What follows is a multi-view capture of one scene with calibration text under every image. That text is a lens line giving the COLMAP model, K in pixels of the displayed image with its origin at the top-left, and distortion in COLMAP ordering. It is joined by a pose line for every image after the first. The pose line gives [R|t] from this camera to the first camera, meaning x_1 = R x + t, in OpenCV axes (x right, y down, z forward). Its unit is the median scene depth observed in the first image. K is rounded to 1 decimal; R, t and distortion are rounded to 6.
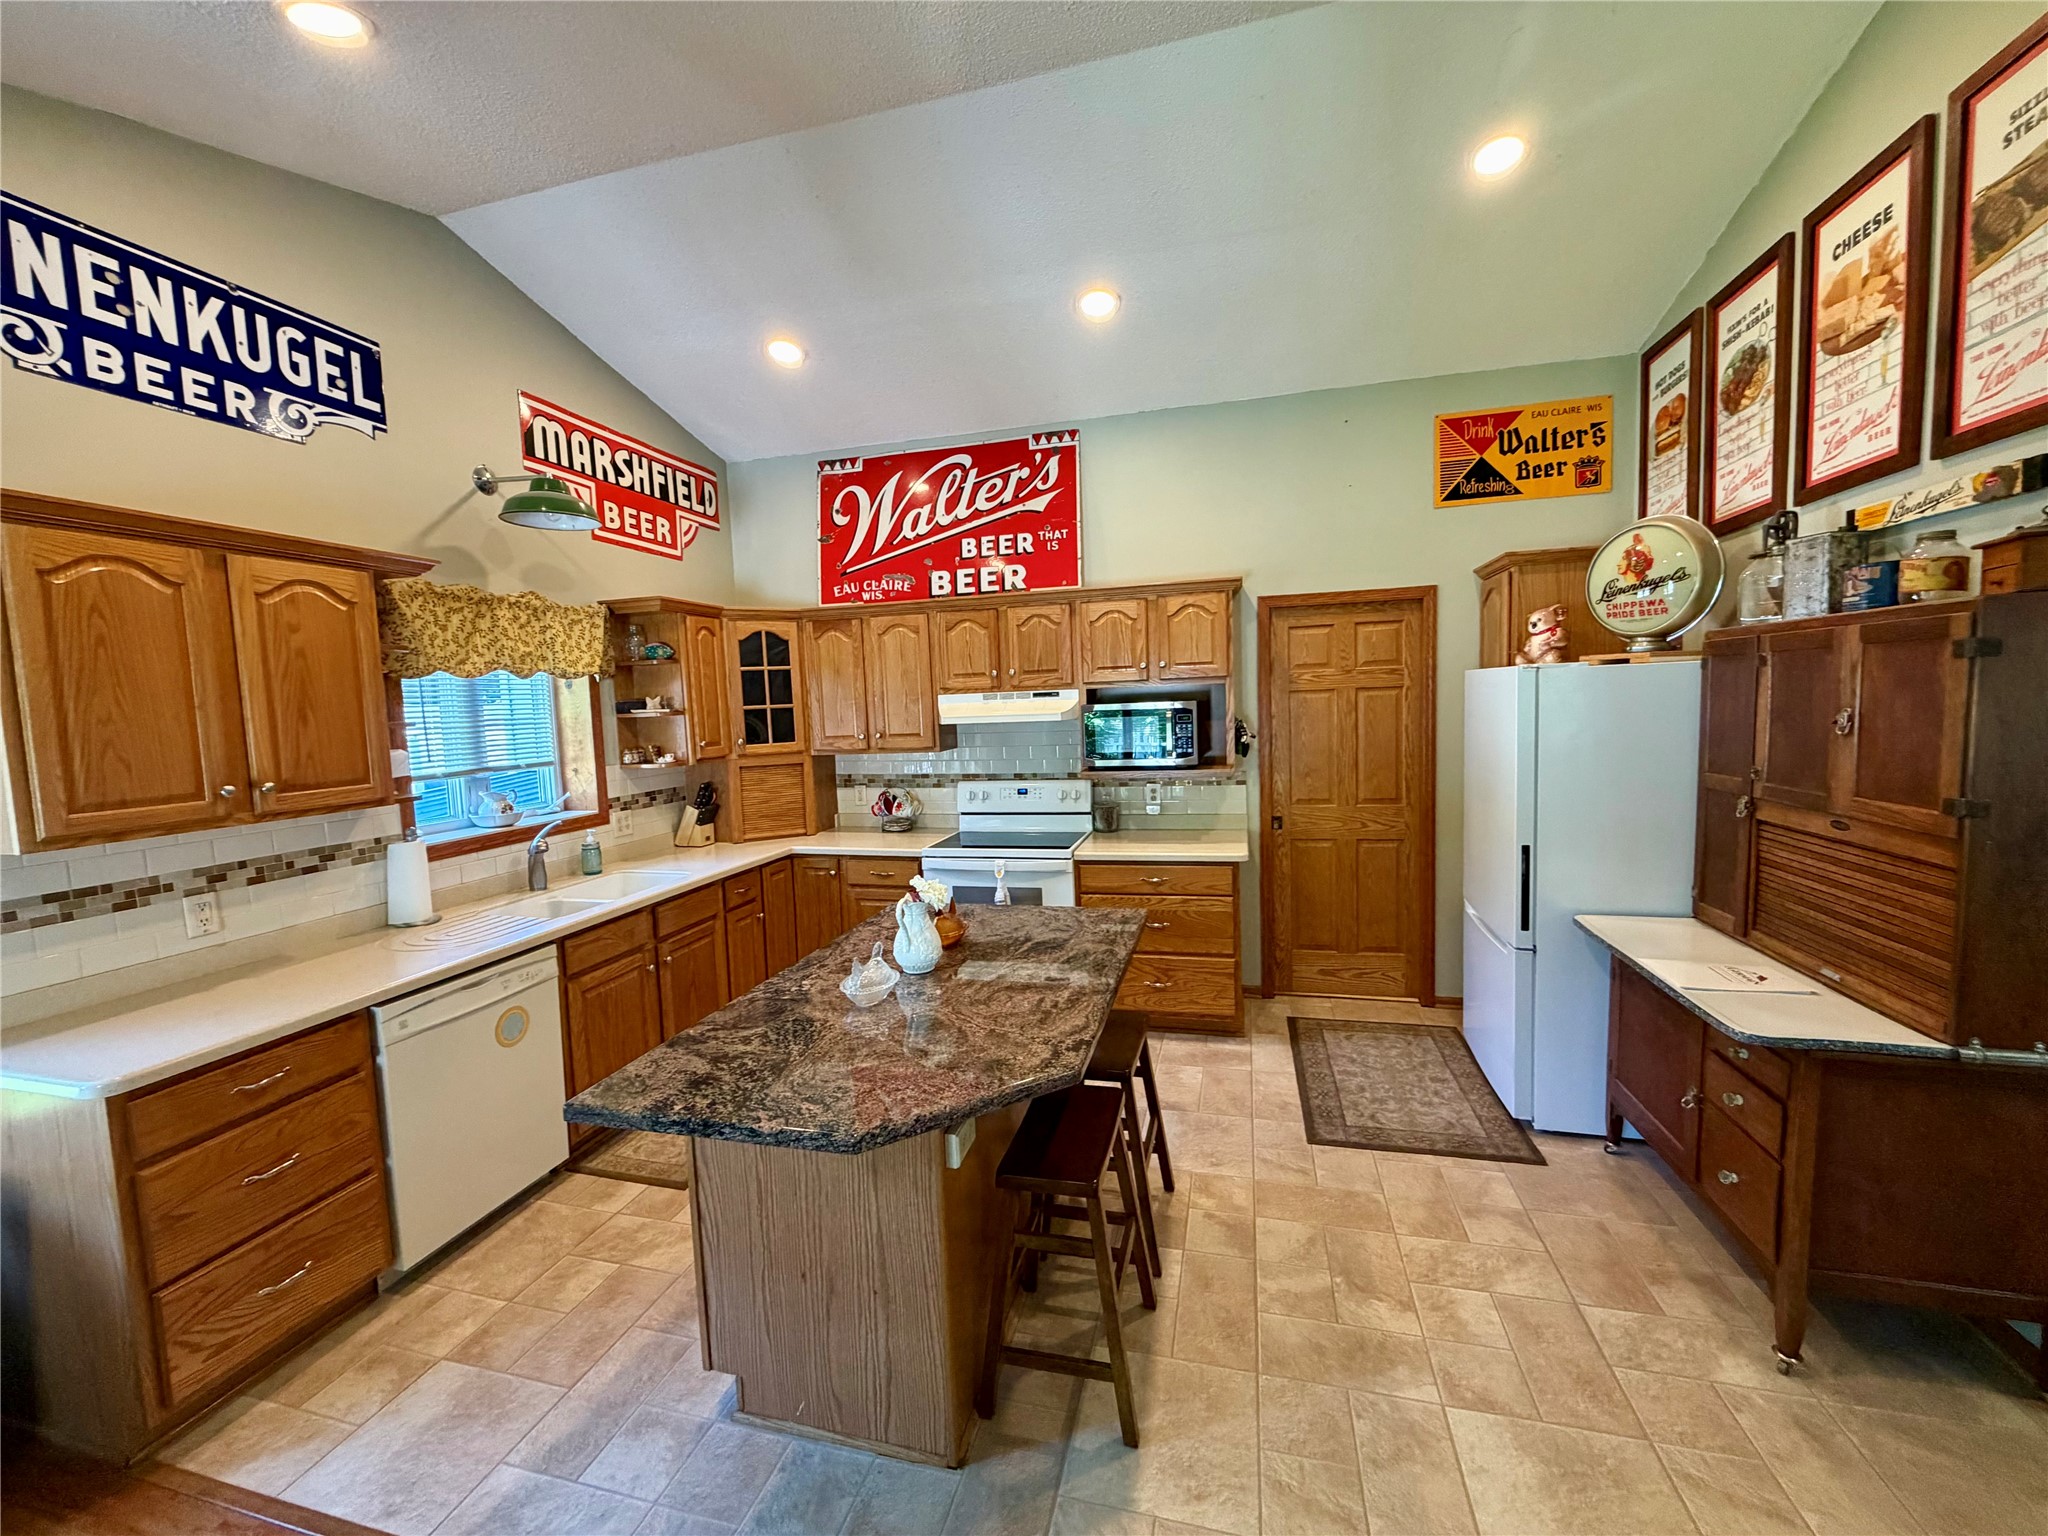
lens RADIAL K [[816.7, 0, 1021.8], [0, 816.7, 769.8], [0, 0, 1]] dist [-0.000364, -0.000041]
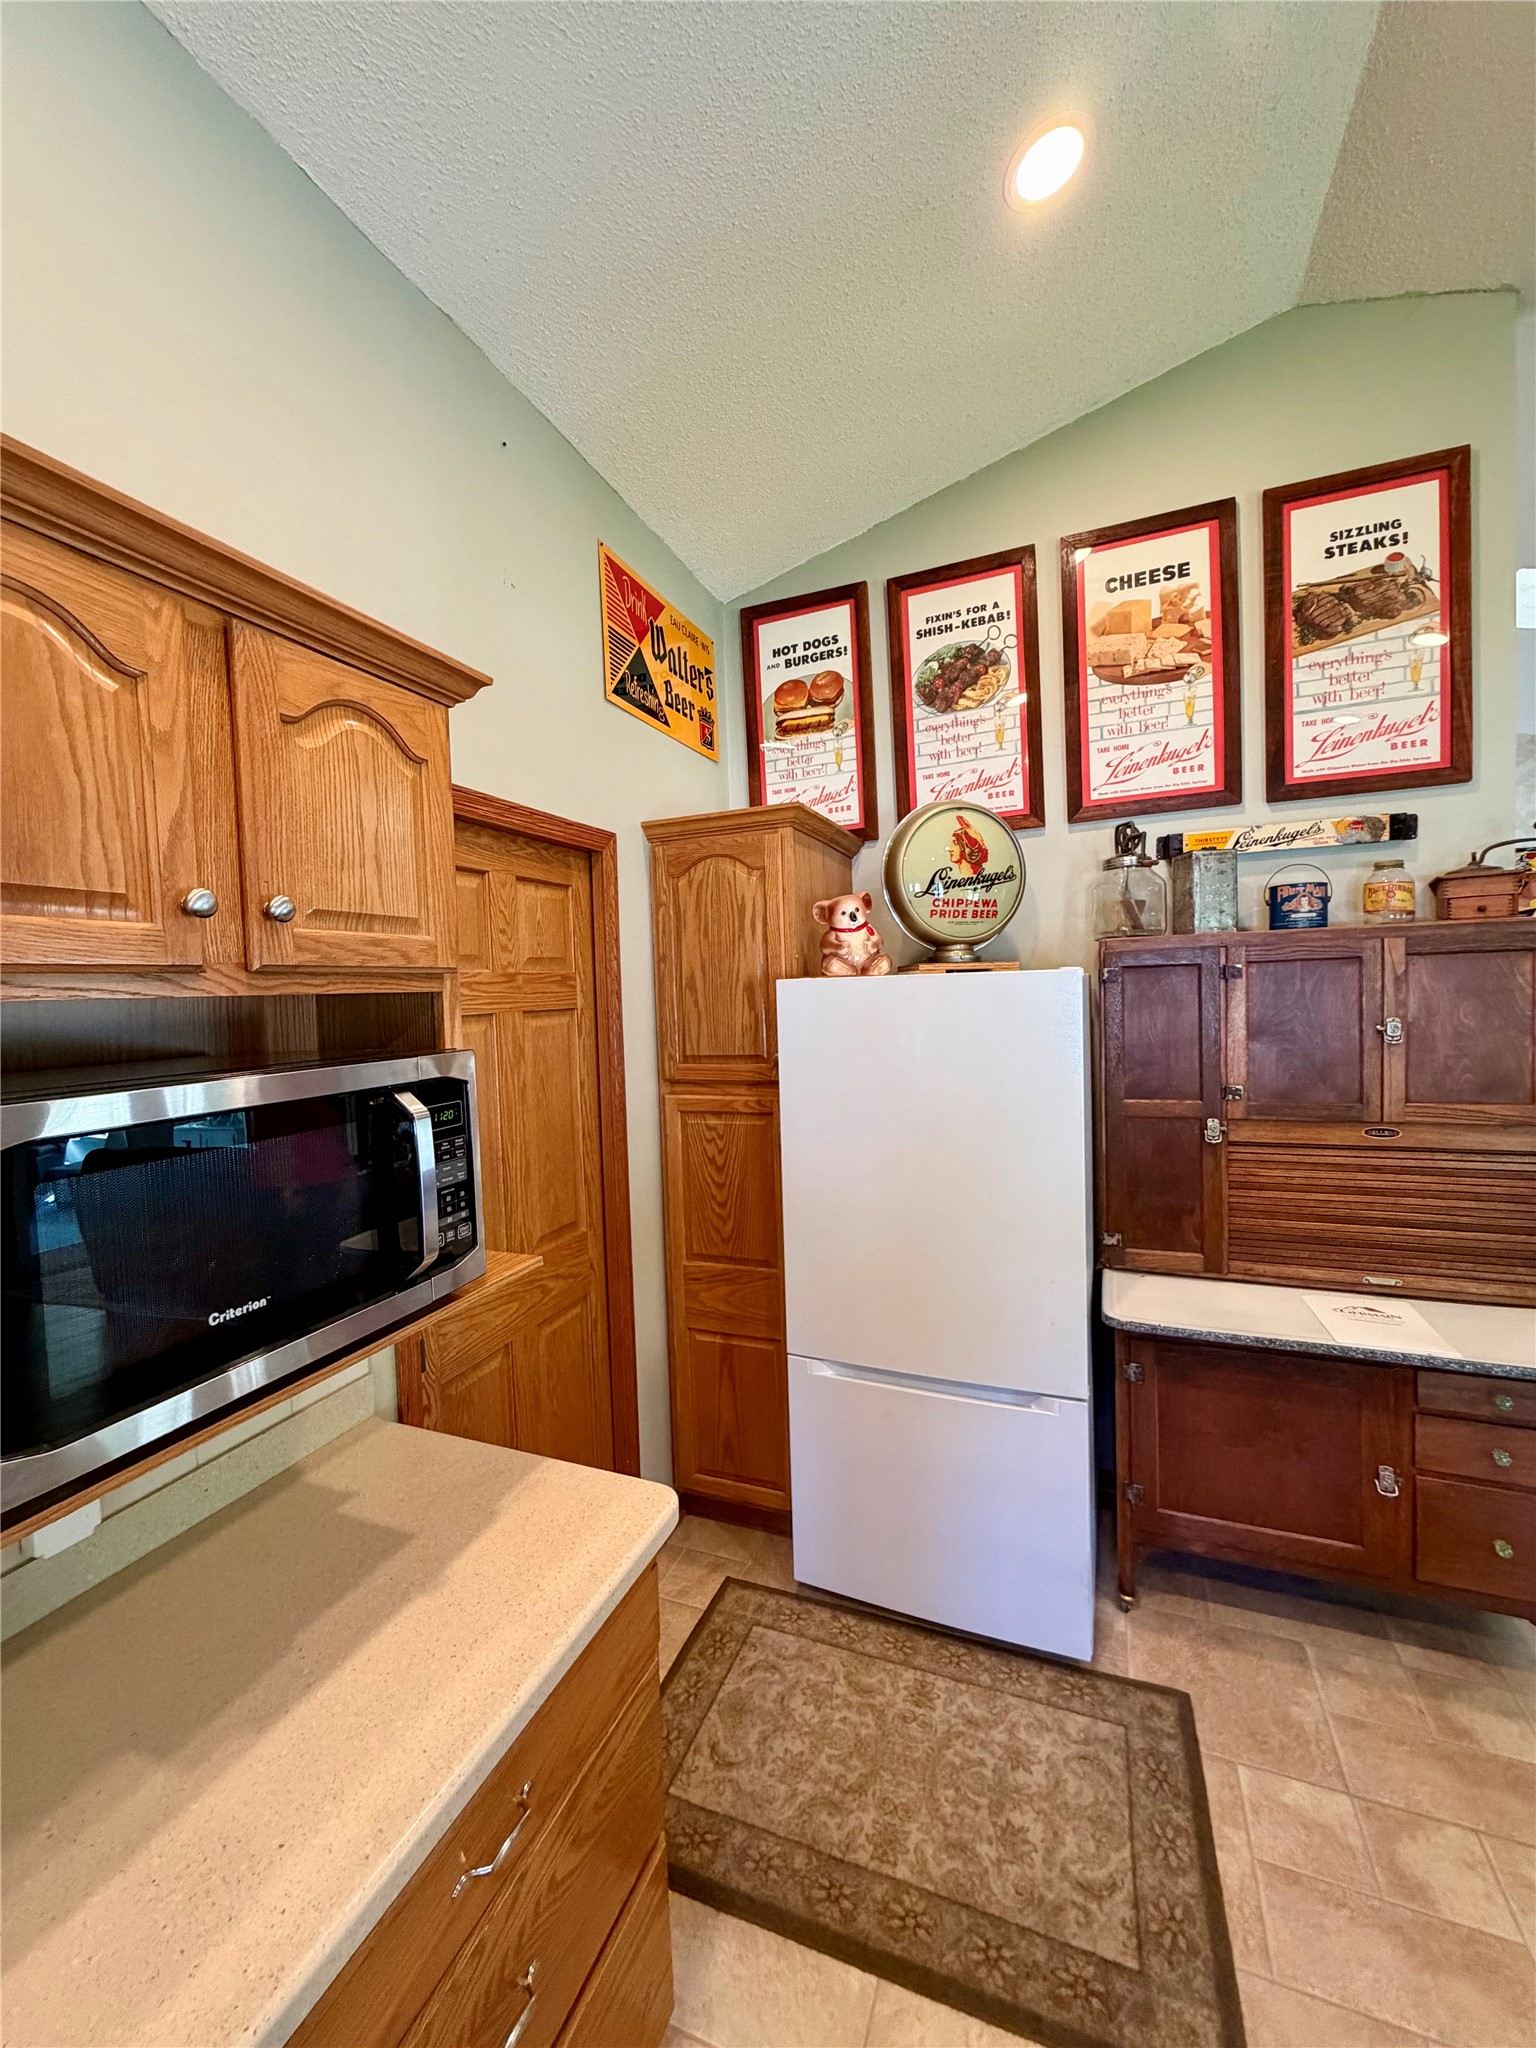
lens RADIAL K [[816.7, 0, 769.2], [0, 816.7, 1023.3], [0, 0, 1]] dist [-0.000364, -0.000041]
pose [[0.120842, -0.006261, 0.992652, -0.070188], [0.115544, 0.993272, -0.007801, -0.104849], [-0.985924, 0.115637, 0.120752, 1.146373]]
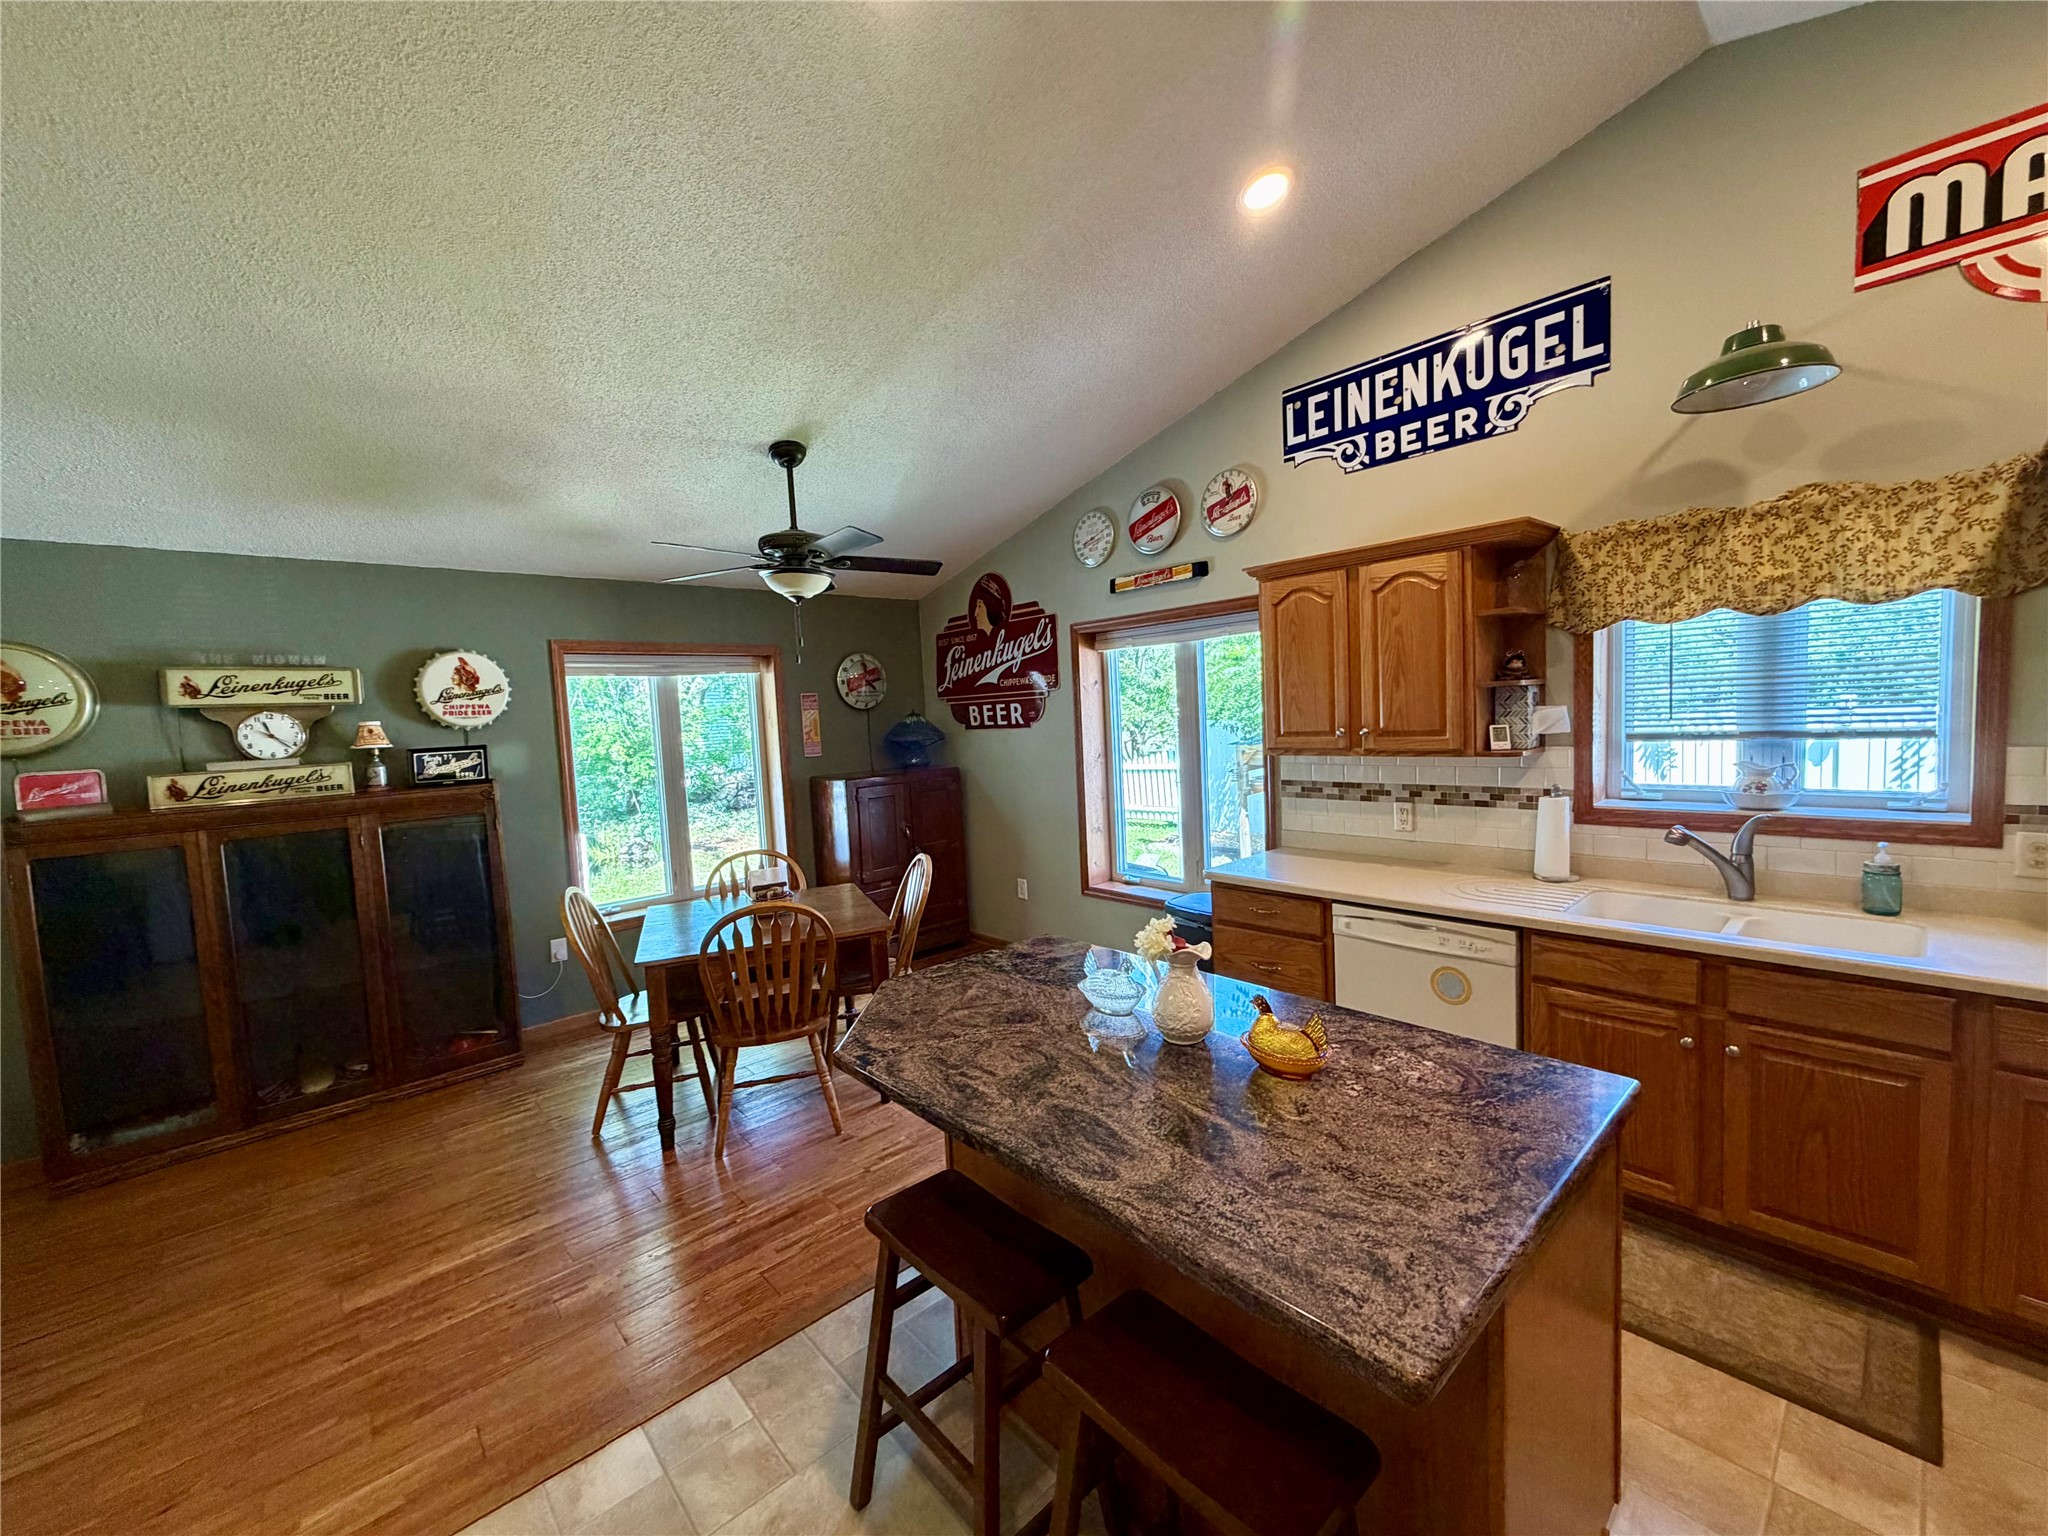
lens RADIAL K [[816.7, 0, 1019.7], [0, 816.7, 767.4], [0, 0, 1]] dist [-0.000364, -0.000041]
pose [[-0.546233, 0.120305, -0.828949, 0.442502], [-0.004127, 0.989234, 0.146286, -0.093842], [0.837623, 0.083327, -0.539856, 0.989370]]
